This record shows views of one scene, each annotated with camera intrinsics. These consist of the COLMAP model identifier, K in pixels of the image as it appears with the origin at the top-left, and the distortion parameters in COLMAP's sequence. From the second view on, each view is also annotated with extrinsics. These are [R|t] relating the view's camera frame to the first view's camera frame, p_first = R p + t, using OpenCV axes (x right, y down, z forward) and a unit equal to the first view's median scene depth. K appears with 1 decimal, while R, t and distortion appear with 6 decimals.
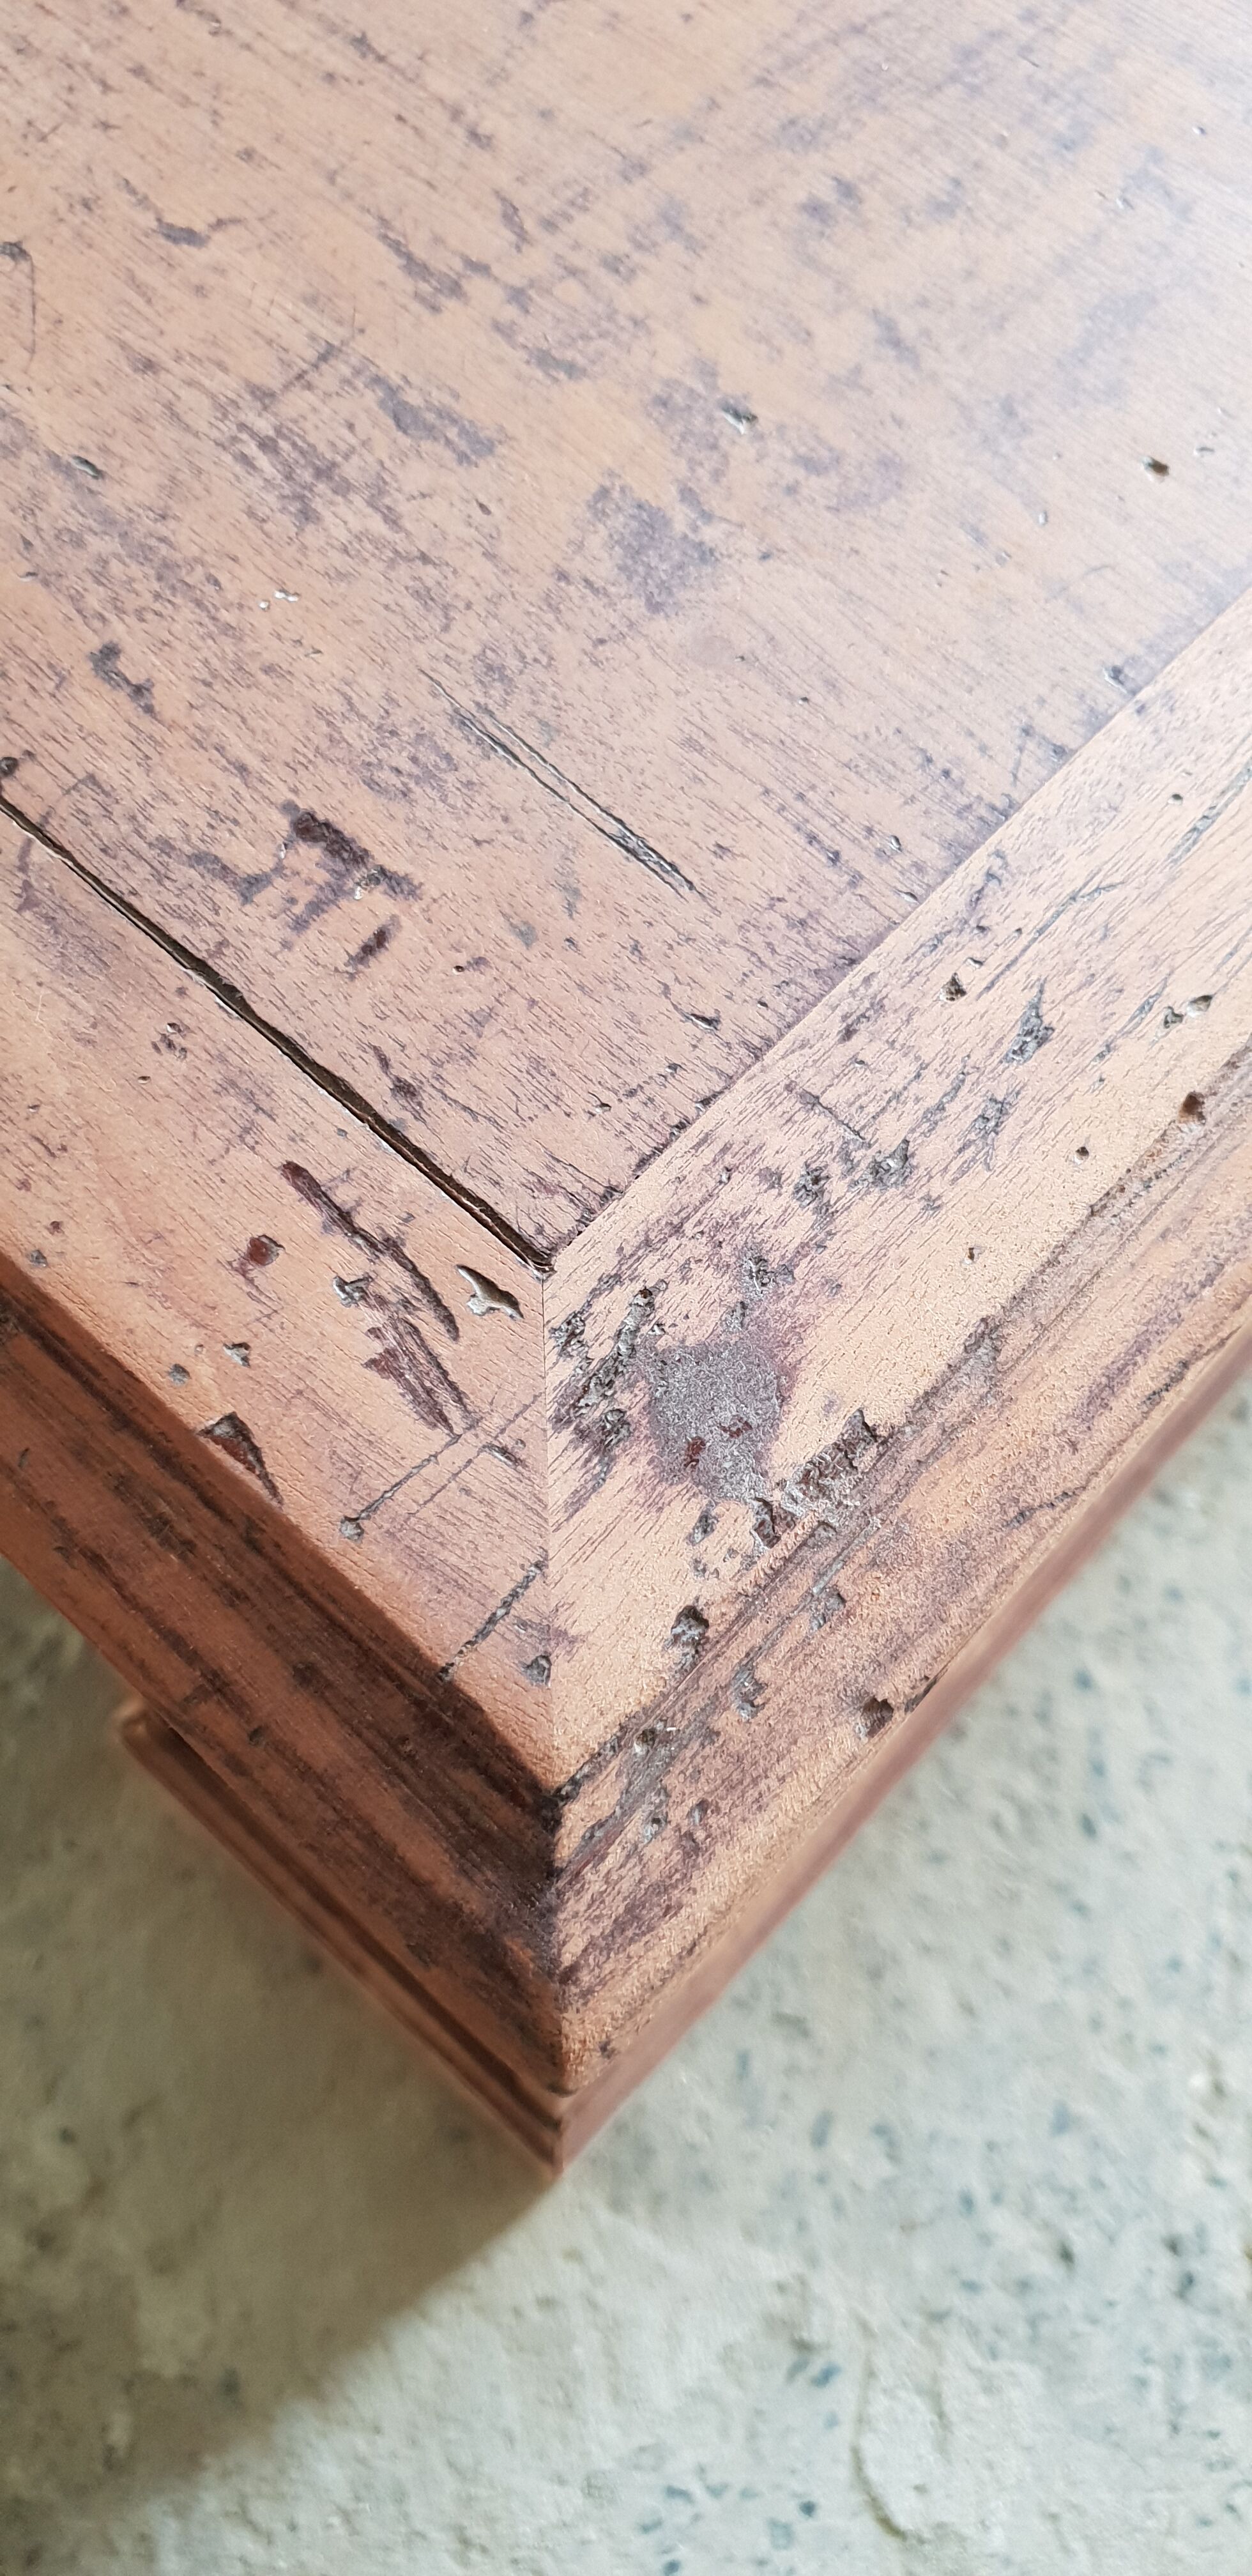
lens RADIAL K [[2033.2, 0, 646.5], [0, 2033.2, 1286.9], [0, 0, 1]] dist [-0.010611, 0.036998]
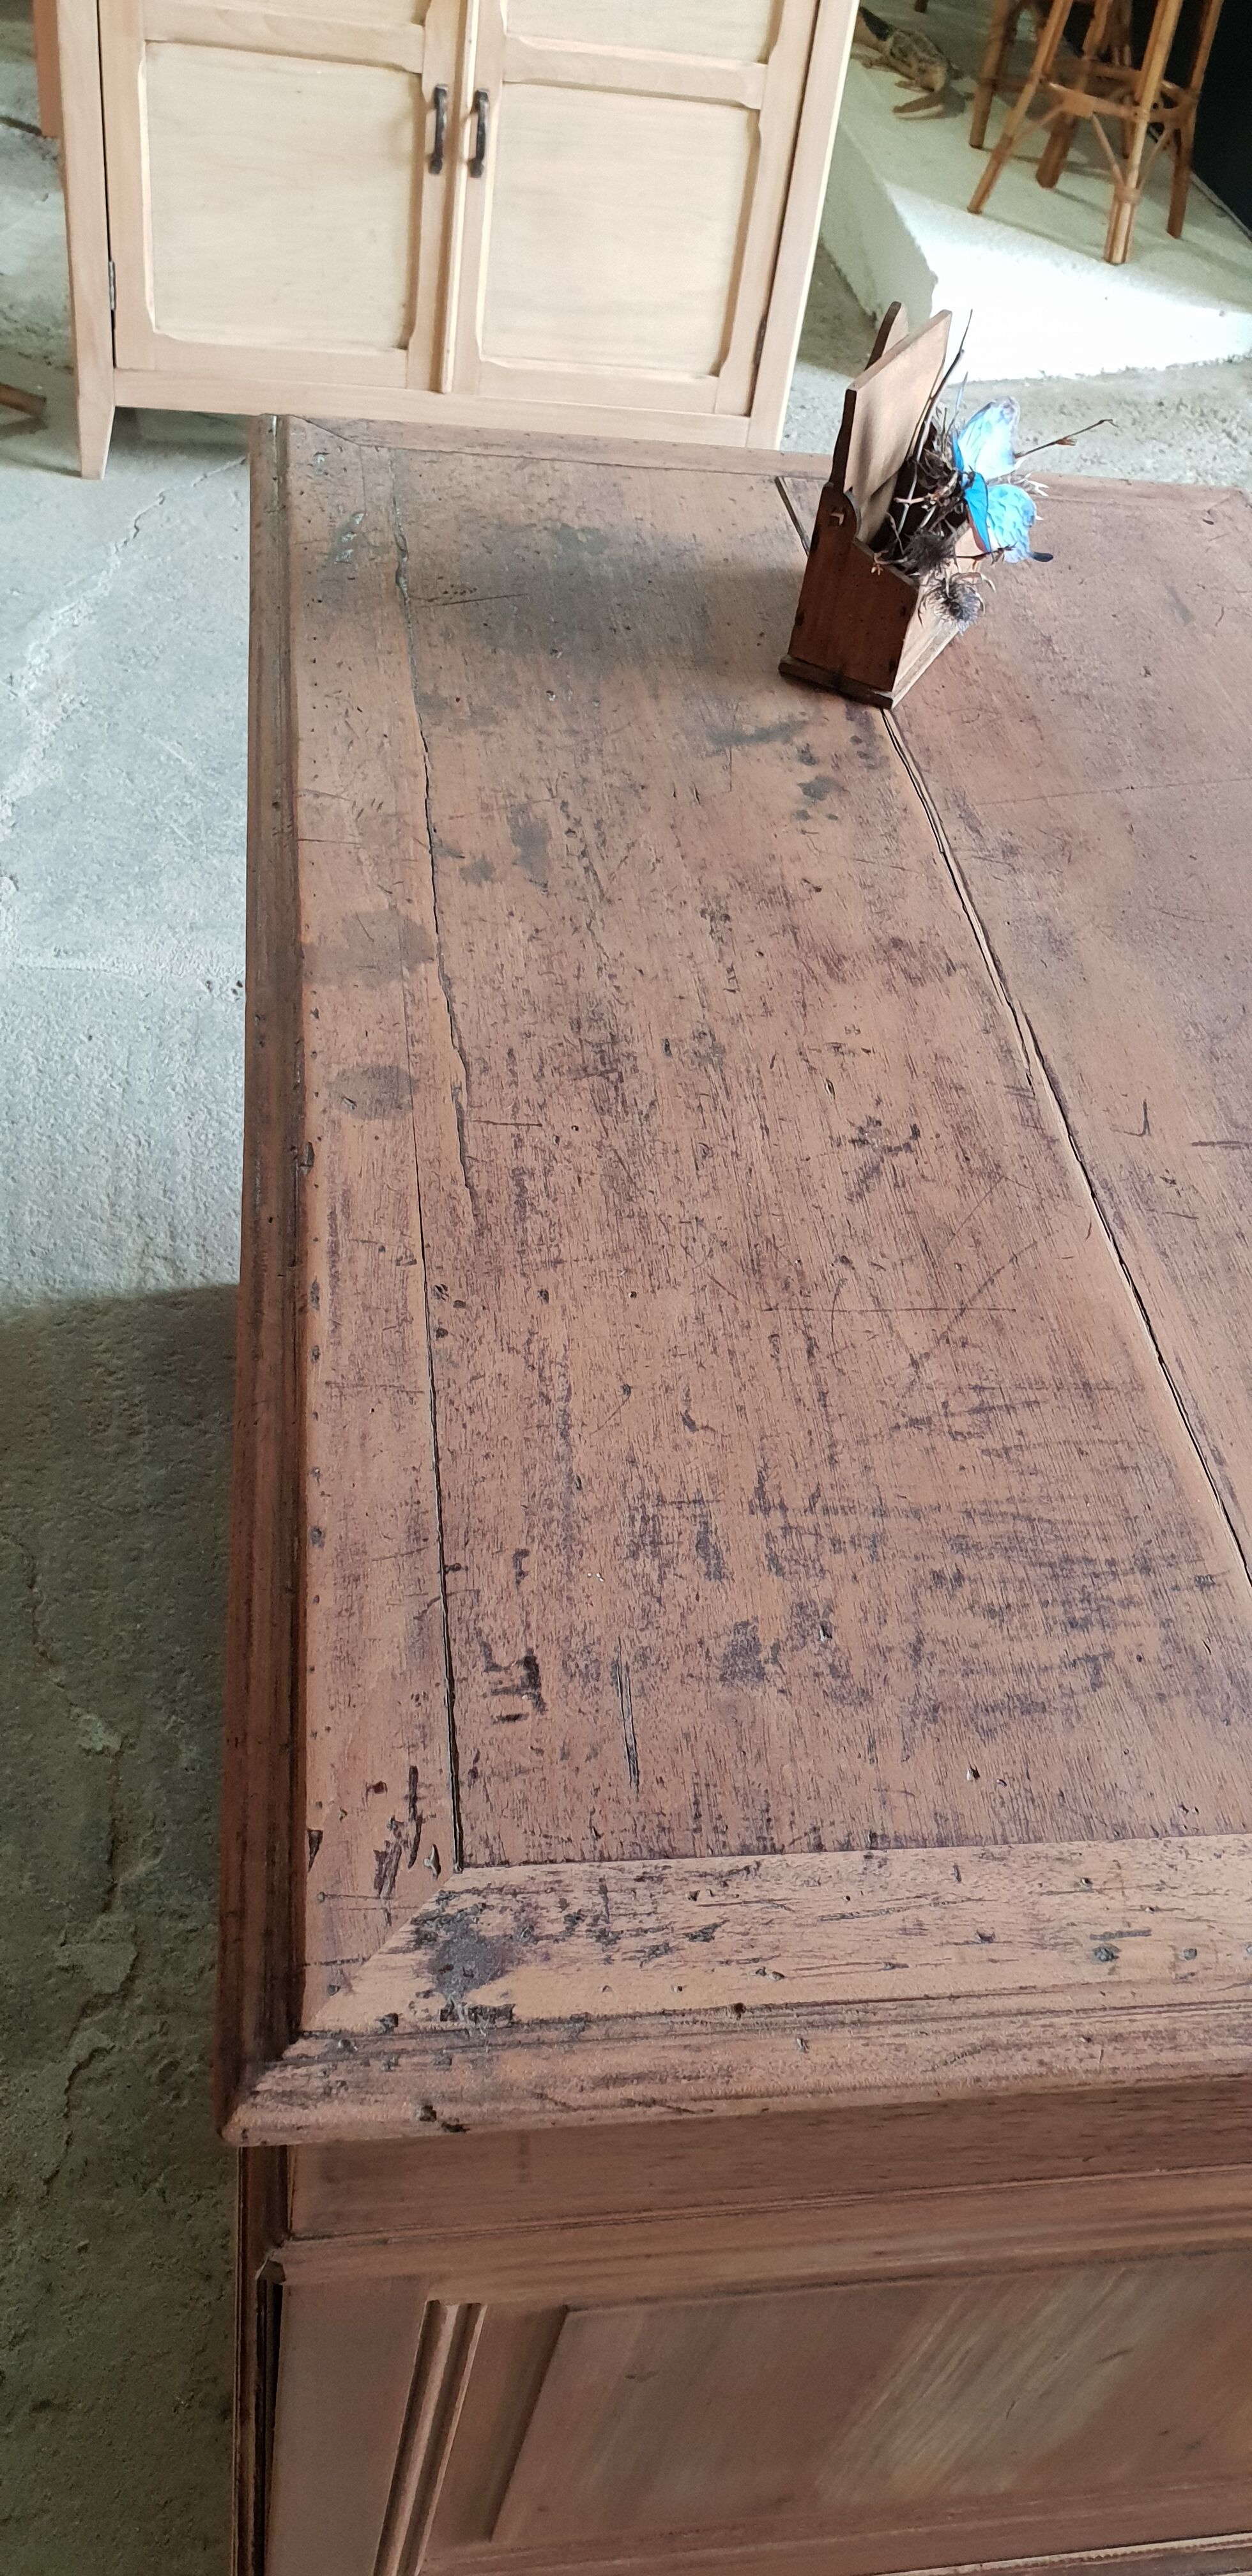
lens RADIAL K [[2033.2, 0, 631.7], [0, 2033.2, 1245.9], [0, 0, 1]] dist [-0.010611, 0.036998]
pose [[0.752883, 0.507680, -0.418841, 0.642053], [-0.635757, 0.725595, -0.263298, -0.035612], [0.170238, 0.464514, 0.869049, -1.195434]]
